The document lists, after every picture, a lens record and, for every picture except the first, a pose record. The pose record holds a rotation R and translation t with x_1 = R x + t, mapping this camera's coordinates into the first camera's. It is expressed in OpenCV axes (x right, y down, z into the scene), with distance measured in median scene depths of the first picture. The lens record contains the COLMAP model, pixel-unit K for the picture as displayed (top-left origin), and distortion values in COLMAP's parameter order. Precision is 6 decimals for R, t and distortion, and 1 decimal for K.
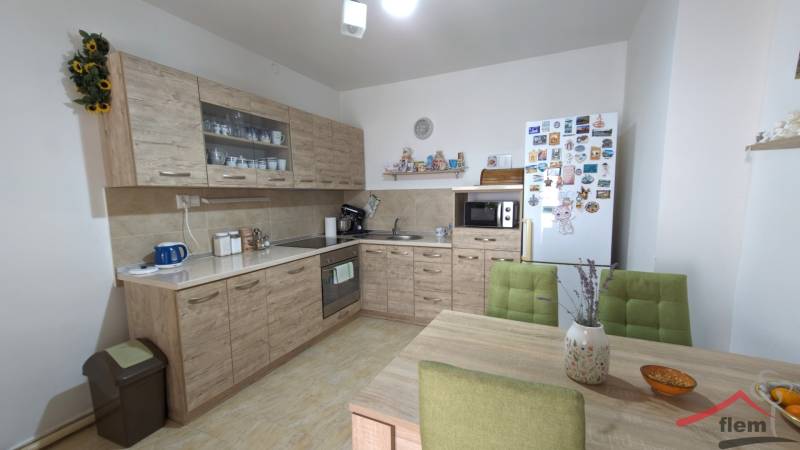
lens RADIAL K [[325.9, 0, 405.4], [0, 325.9, 229.1], [0, 0, 1]] dist [0.028661, -0.000084]
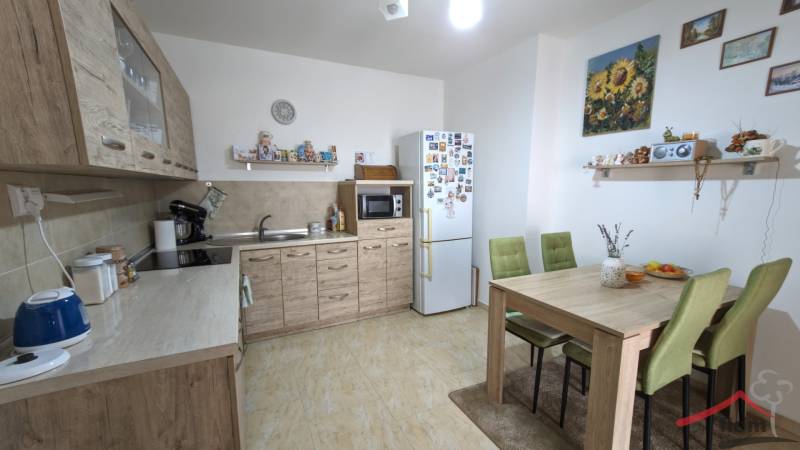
lens RADIAL K [[325.9, 0, 406.5], [0, 325.9, 229.2], [0, 0, 1]] dist [0.028661, -0.000084]
pose [[0.622584, -0.091475, 0.777188, -0.671629], [0.075381, 0.995536, 0.056789, -0.029789], [-0.778914, 0.023229, 0.626700, 0.291766]]
